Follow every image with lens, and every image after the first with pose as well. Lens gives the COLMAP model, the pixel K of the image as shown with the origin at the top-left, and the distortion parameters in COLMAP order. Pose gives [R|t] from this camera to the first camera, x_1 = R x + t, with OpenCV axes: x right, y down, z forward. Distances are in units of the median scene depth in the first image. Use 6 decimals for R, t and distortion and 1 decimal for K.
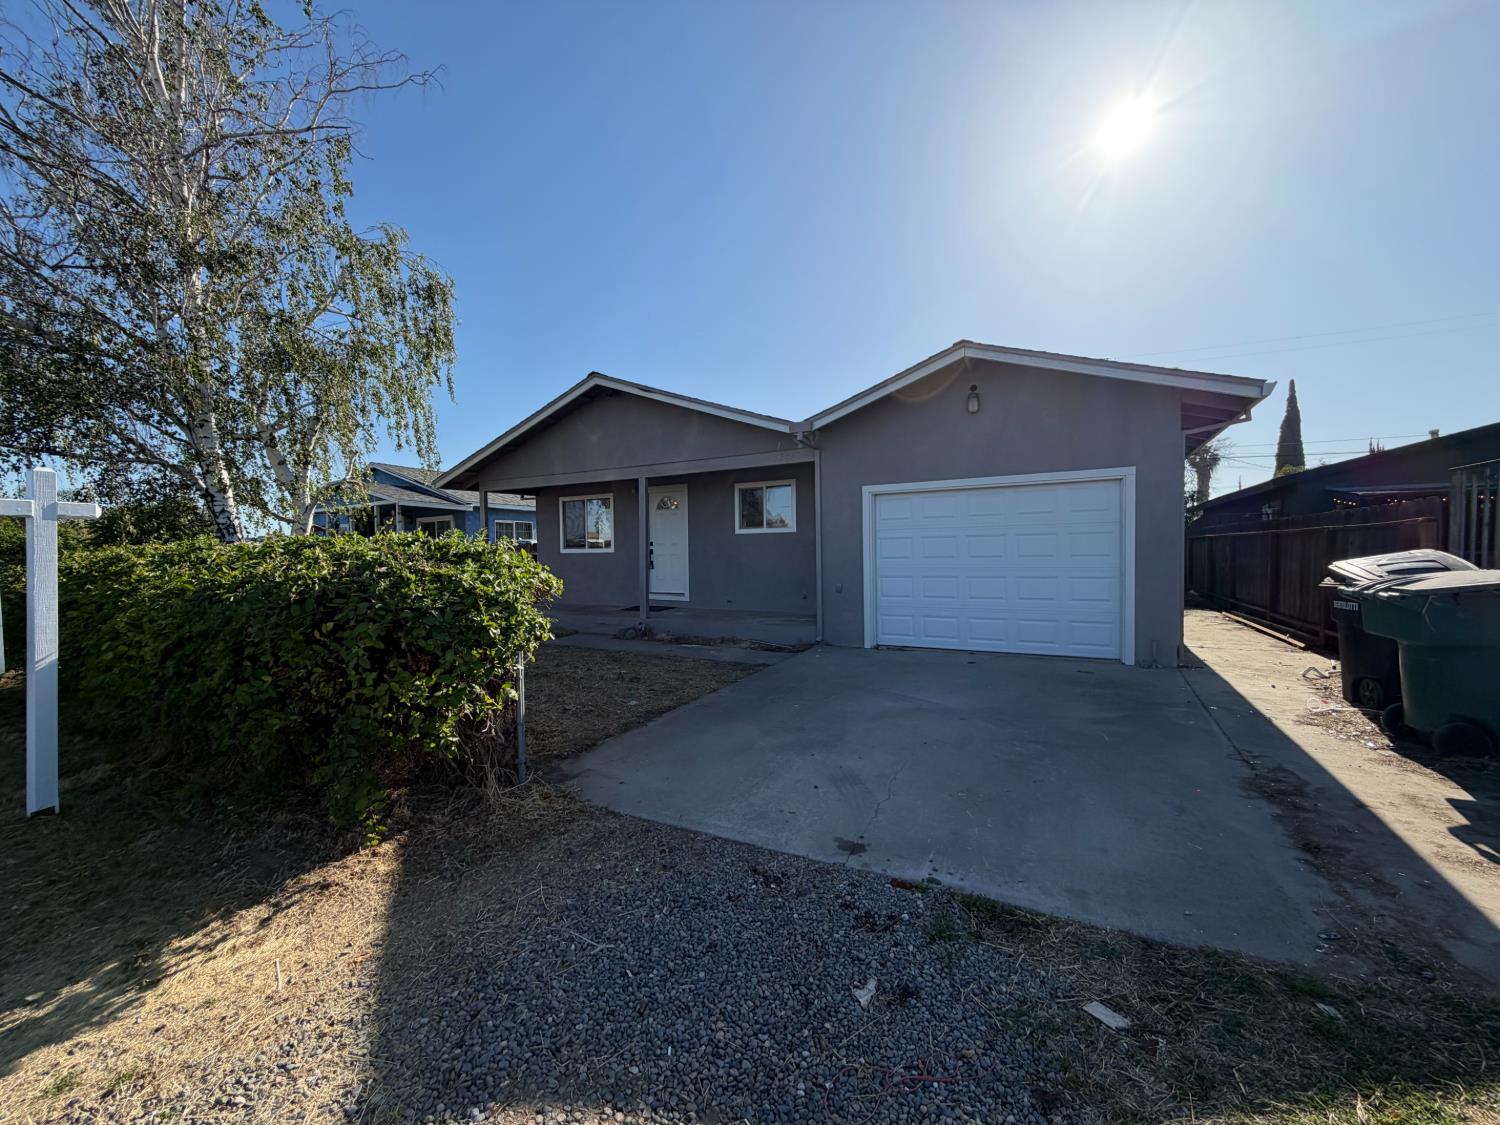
lens RADIAL K [[596.2, 0, 748.6], [0, 596.2, 565.1], [0, 0, 1]] dist [-0.000160, 0.000353]
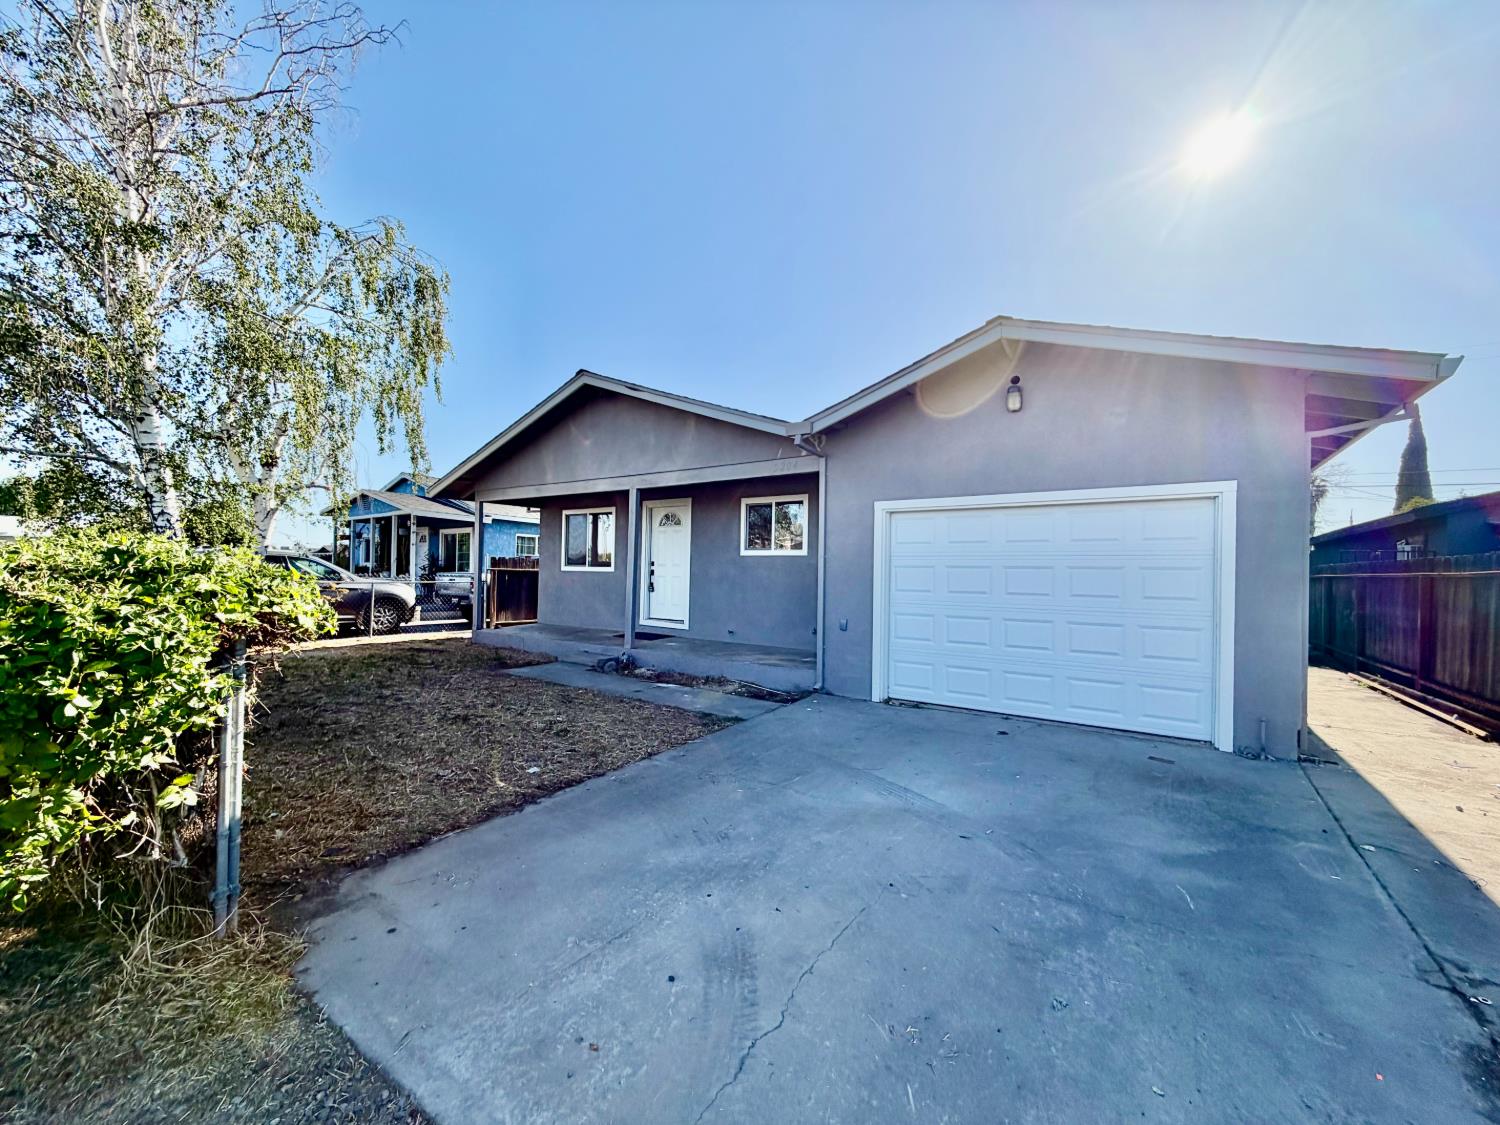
lens RADIAL K [[596.2, 0, 749.9], [0, 596.2, 564.4], [0, 0, 1]] dist [-0.000160, 0.000353]
pose [[0.994525, 0.032818, -0.099214, 0.109406], [-0.036546, 0.998683, -0.035998, -0.011510], [0.097902, 0.039427, 0.994415, 0.182134]]
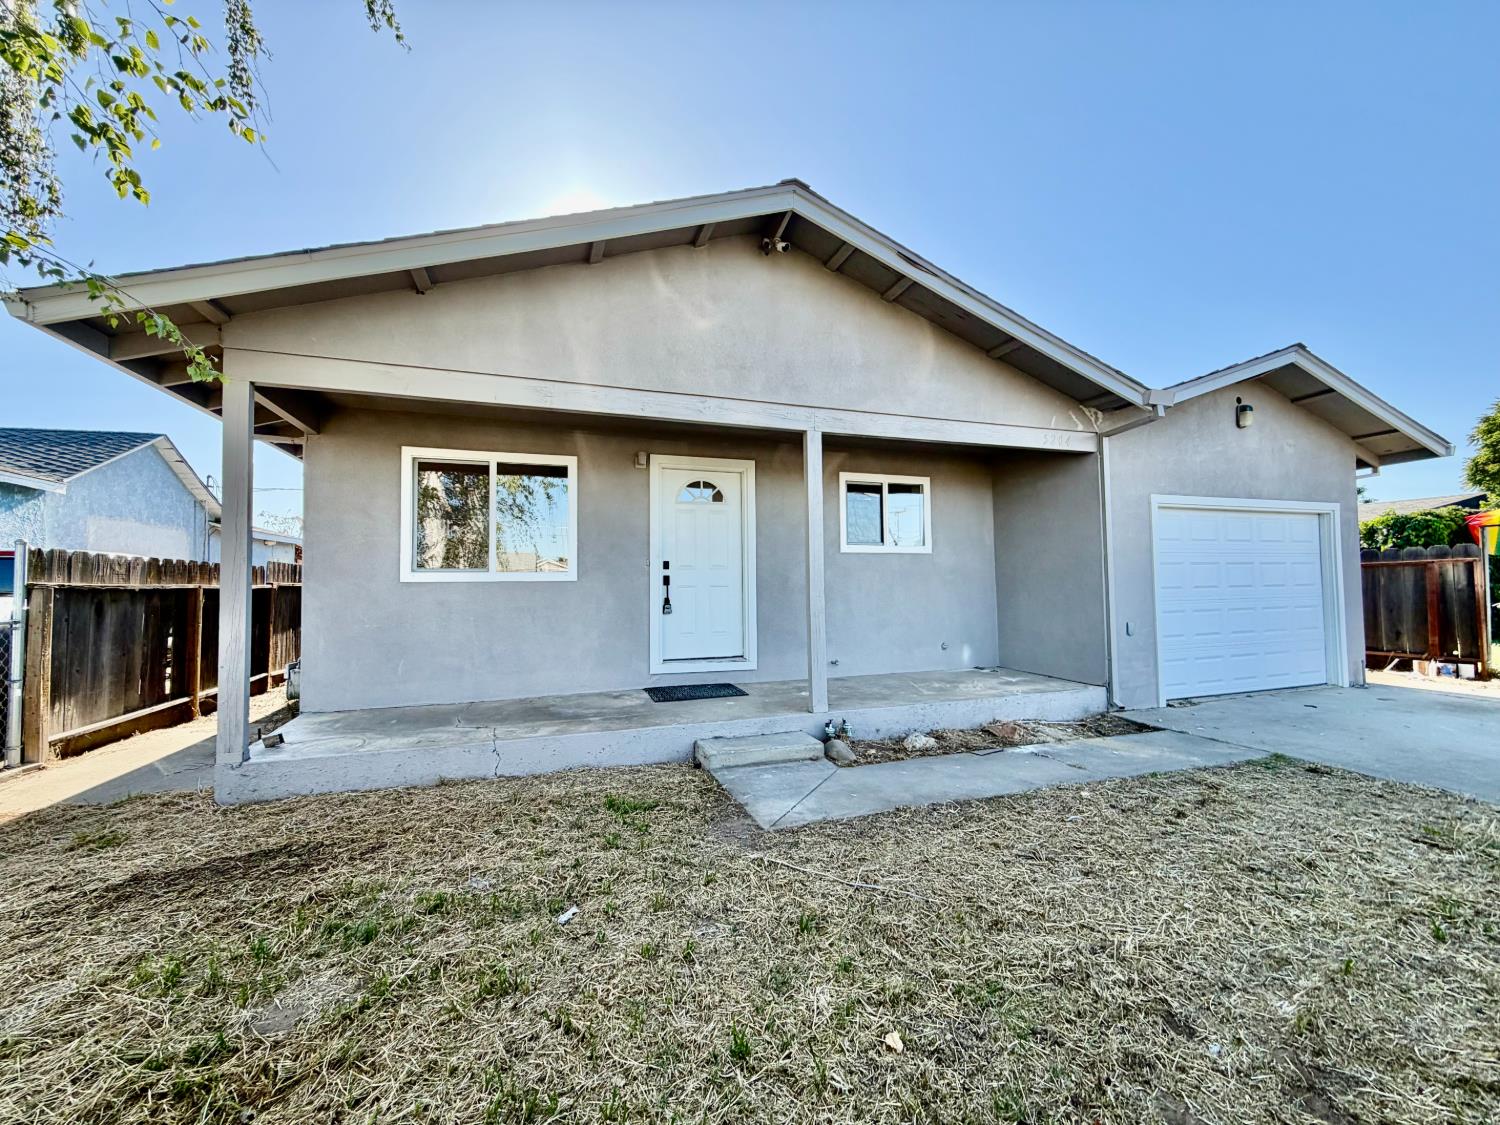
lens RADIAL K [[596.2, 0, 751.0], [0, 596.2, 562.3], [0, 0, 1]] dist [-0.000160, 0.000353]
pose [[0.676677, 0.039001, 0.735247, -0.753958], [0.018757, 0.997359, -0.070167, -0.000170], [-0.736041, 0.061271, 0.674158, 0.908610]]
